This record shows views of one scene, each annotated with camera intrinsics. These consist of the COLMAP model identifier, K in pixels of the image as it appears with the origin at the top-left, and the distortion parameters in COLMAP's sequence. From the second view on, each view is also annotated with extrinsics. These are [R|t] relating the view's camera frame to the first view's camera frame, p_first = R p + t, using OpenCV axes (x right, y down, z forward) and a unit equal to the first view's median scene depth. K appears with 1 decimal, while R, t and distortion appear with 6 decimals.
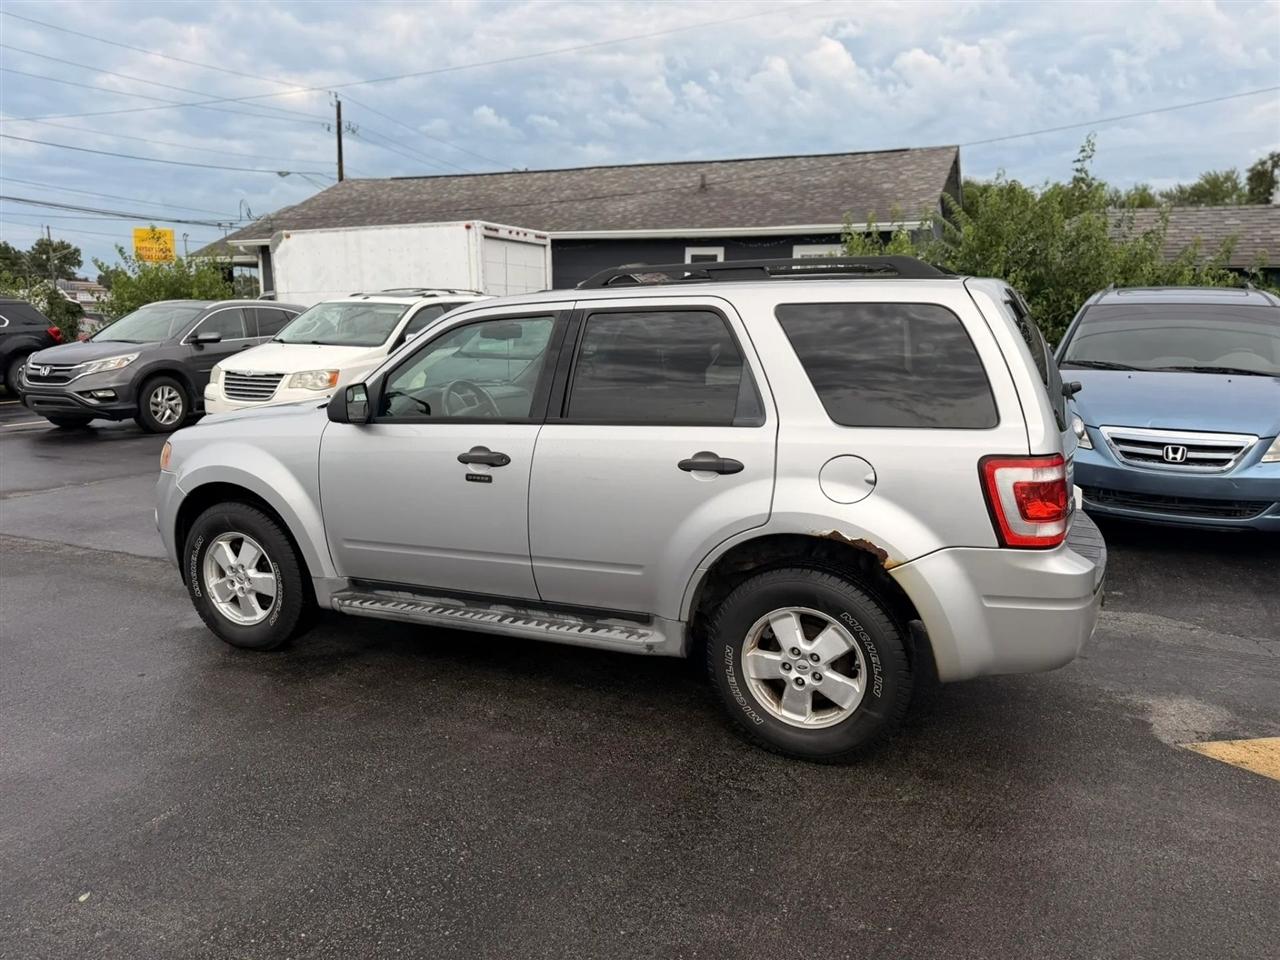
lens RADIAL K [[912.6, 0, 640.8], [0, 912.6, 483.4], [0, 0, 1]] dist [0.027788, -0.032583]
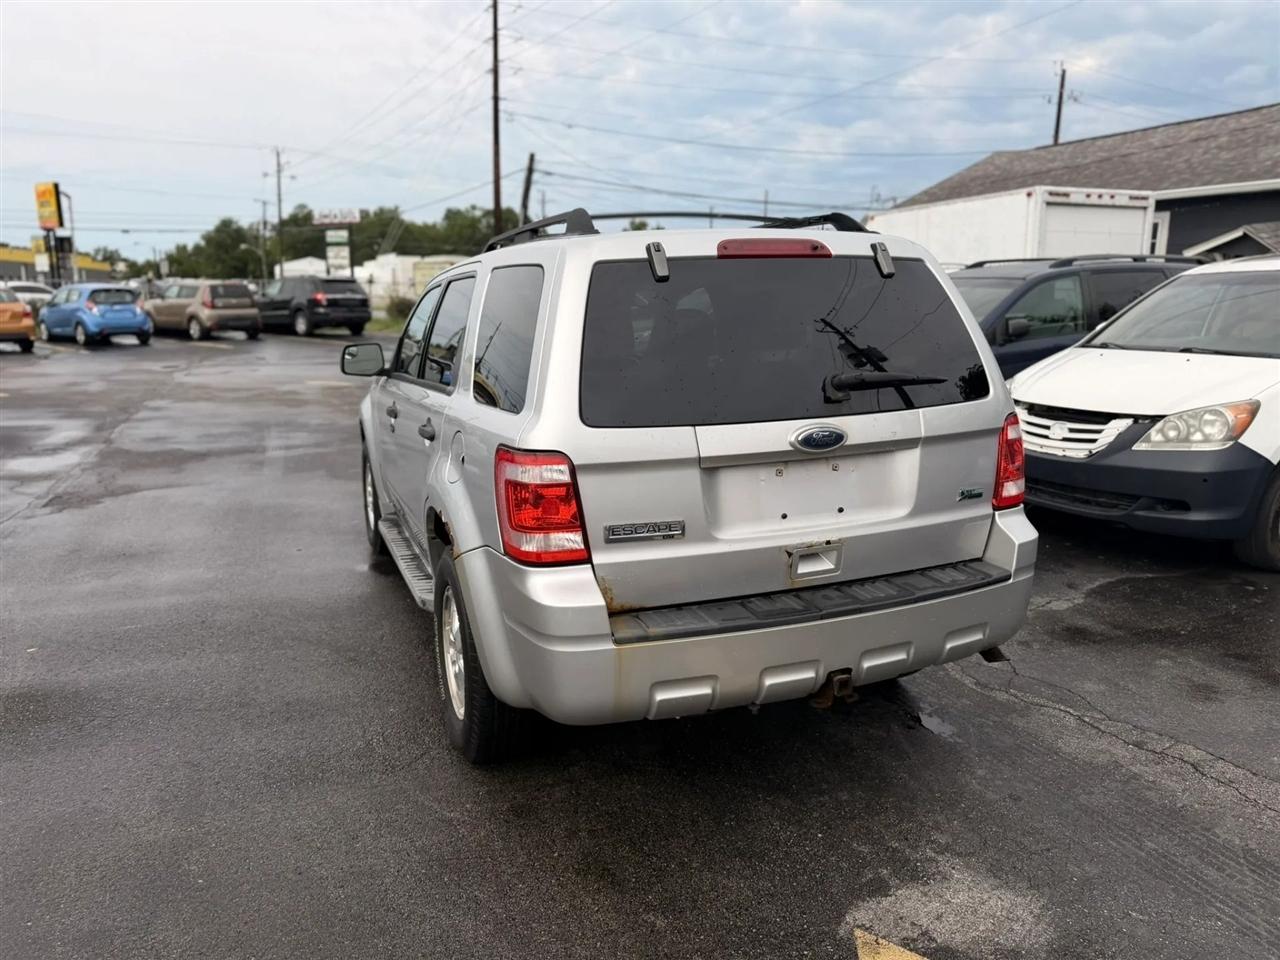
lens RADIAL K [[912.6, 0, 638.7], [0, 912.6, 469.9], [0, 0, 1]] dist [0.027788, -0.032583]
pose [[0.717555, 0.126537, -0.684911, 0.801889], [-0.122570, 0.990953, 0.054666, -0.052155], [0.685632, 0.044724, 0.726573, 0.364914]]
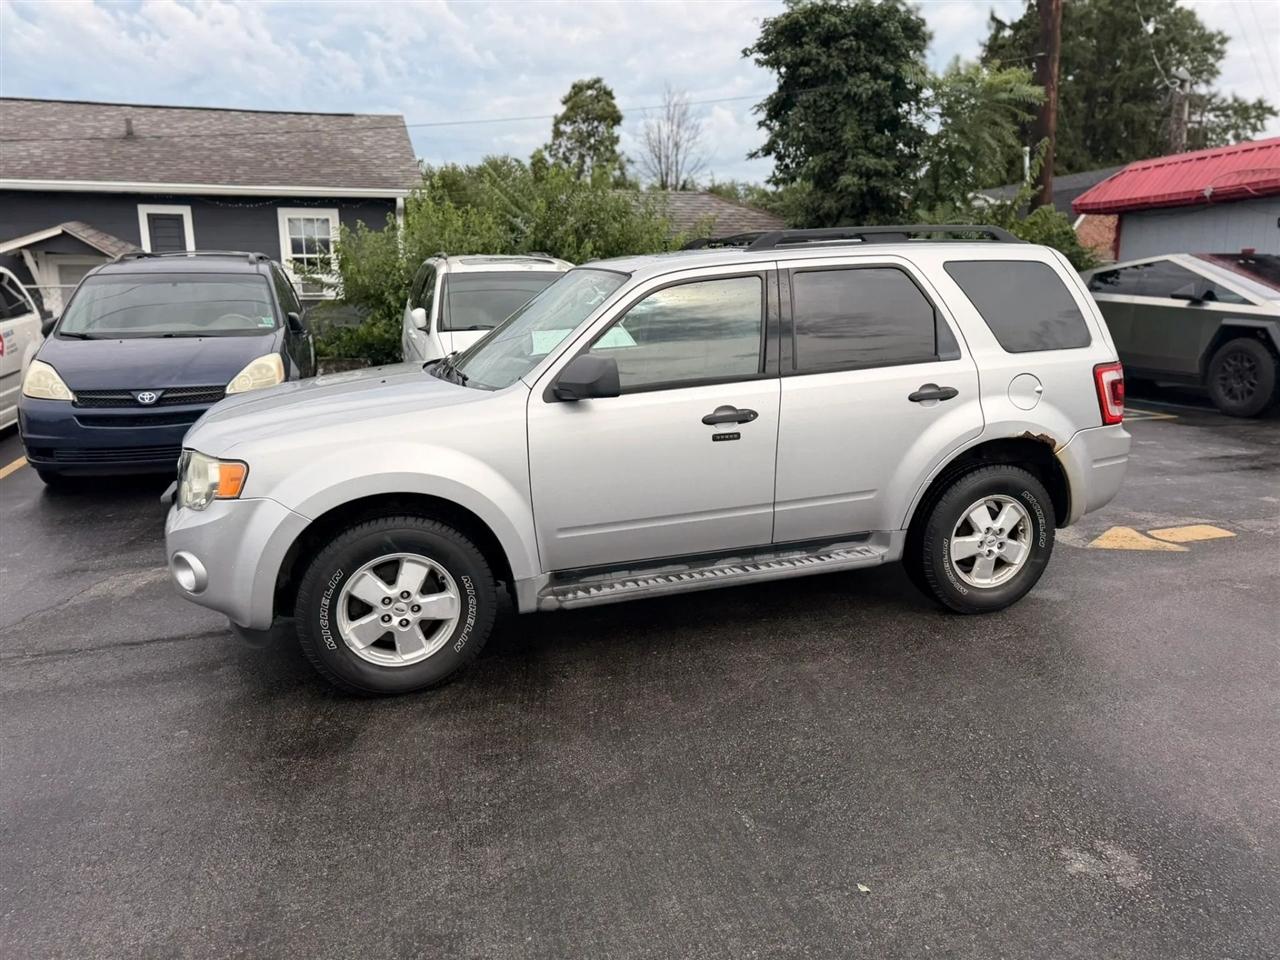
lens RADIAL K [[912.6, 0, 643.3], [0, 912.6, 474.1], [0, 0, 1]] dist [0.027788, -0.032583]
pose [[0.752614, -0.151987, 0.640681, -0.869696], [0.137506, 0.987821, 0.072809, -0.049046], [-0.643945, 0.033301, 0.764347, 0.269870]]
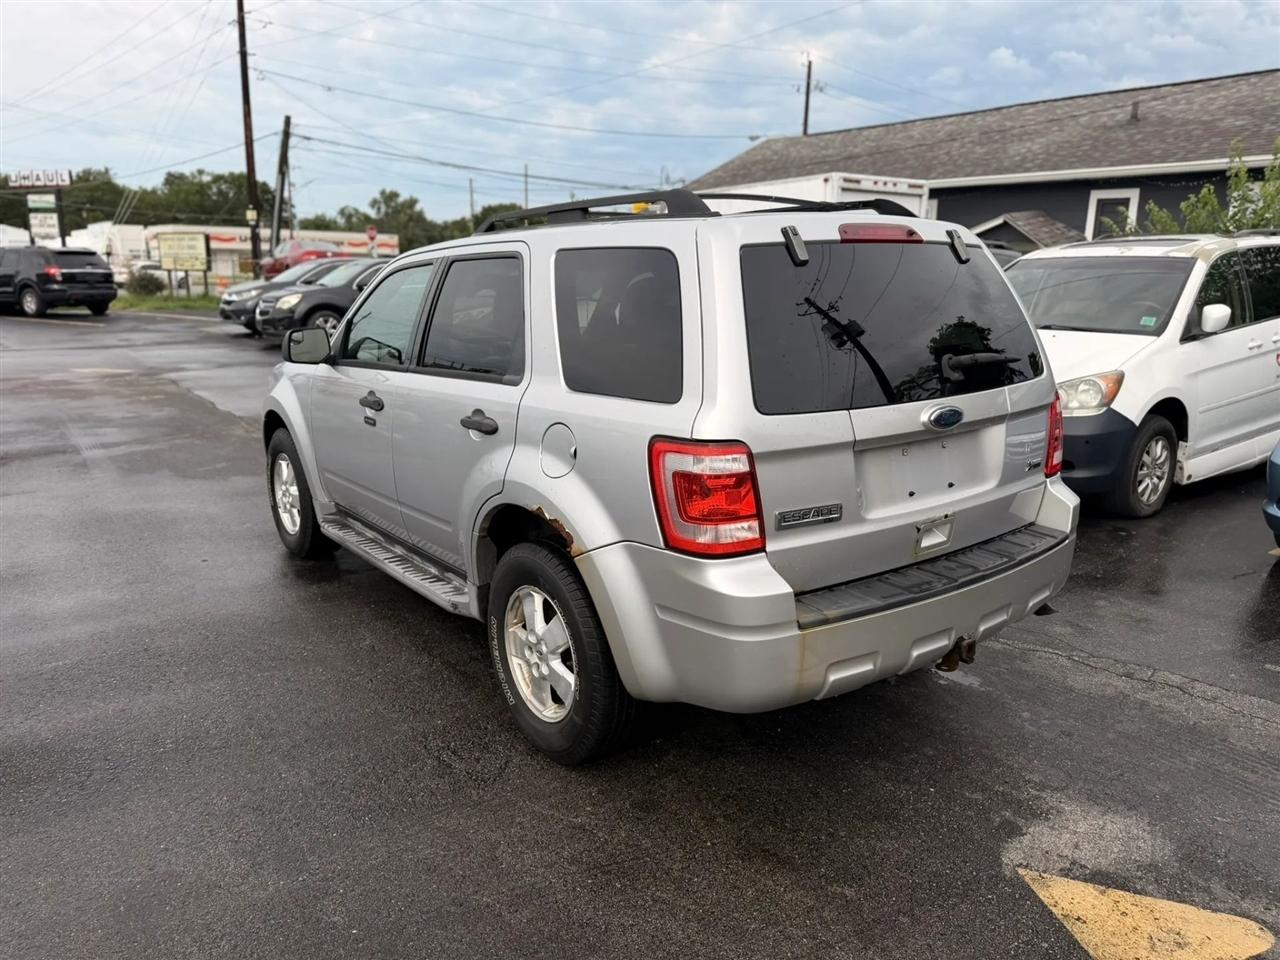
lens RADIAL K [[912.6, 0, 638.7], [0, 912.6, 484.8], [0, 0, 1]] dist [0.027788, -0.032583]
pose [[0.871161, 0.111519, -0.478165, 0.579398], [-0.090469, 0.993649, 0.066918, -0.030090], [0.482590, -0.015038, 0.875717, 0.214654]]
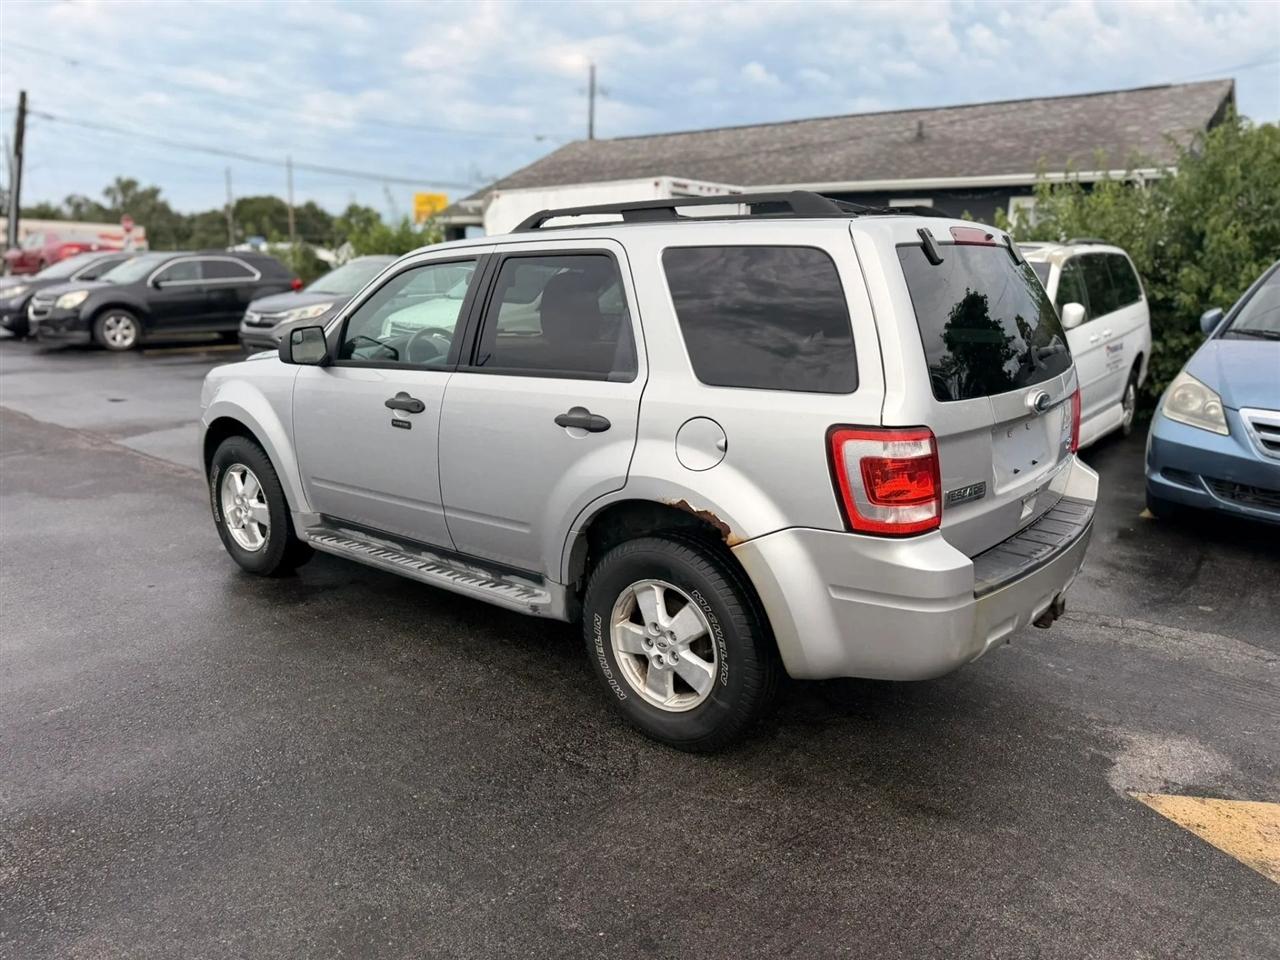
lens RADIAL K [[912.6, 0, 640.5], [0, 912.6, 485.9], [0, 0, 1]] dist [0.027788, -0.032583]
pose [[0.962766, 0.070012, -0.261113, 0.328307], [-0.058869, 0.996999, 0.050265, -0.003709], [0.263849, -0.033022, 0.963999, 0.093069]]
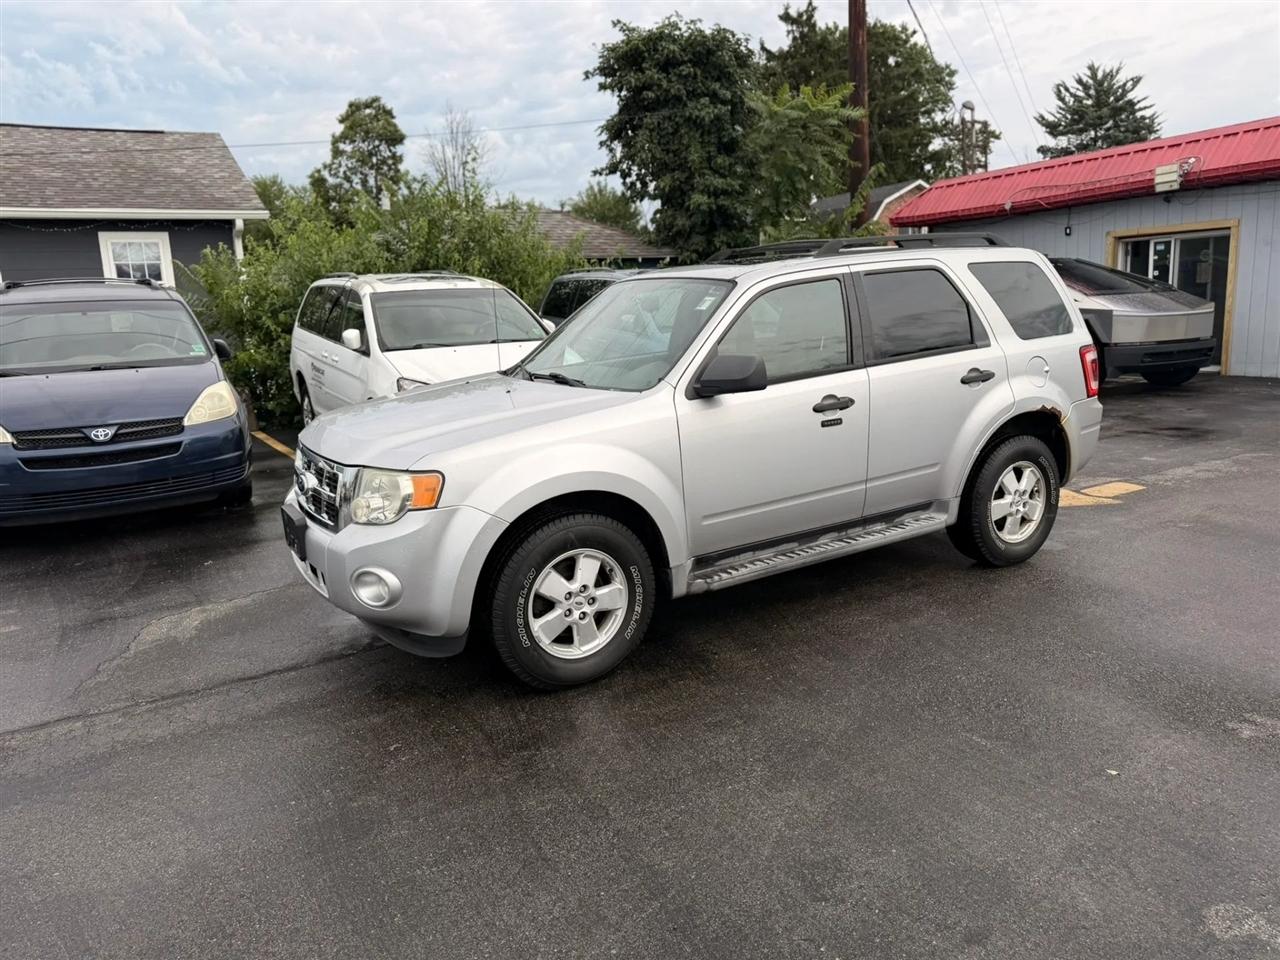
lens RADIAL K [[912.6, 0, 641.4], [0, 912.6, 471.7], [0, 0, 1]] dist [0.027788, -0.032583]
pose [[0.580385, -0.187075, 0.792563, -1.178148], [0.194601, 0.976919, 0.088085, -0.088447], [-0.790748, 0.103111, 0.603395, 0.485960]]
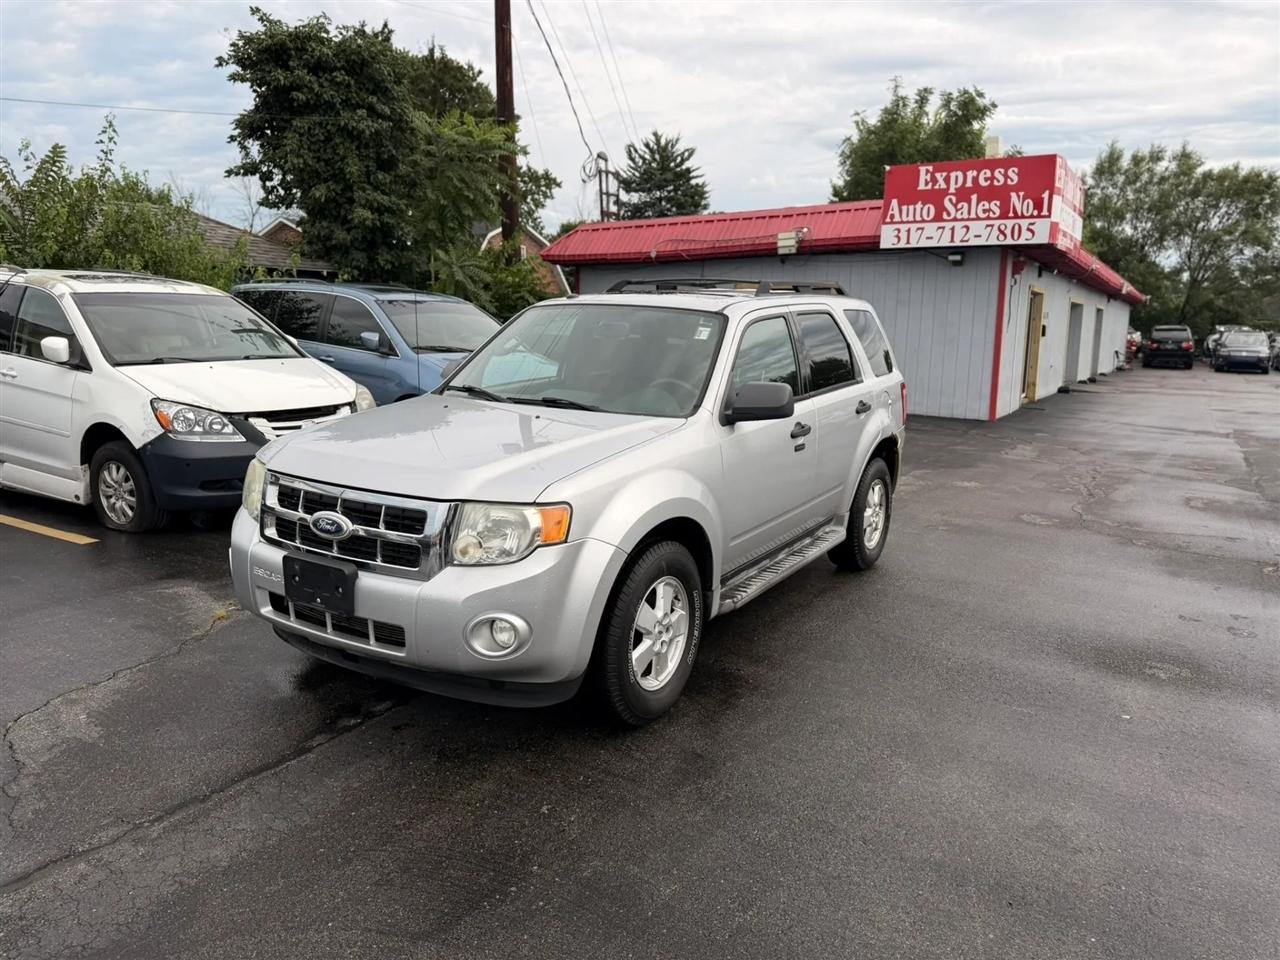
lens RADIAL K [[912.6, 0, 645.1], [0, 912.6, 482.5], [0, 0, 1]] dist [0.027788, -0.032583]
pose [[0.142492, -0.182755, 0.972778, -1.370761], [0.165648, 0.973349, 0.158598, -0.183558], [-0.975837, 0.138539, 0.168967, 0.959725]]
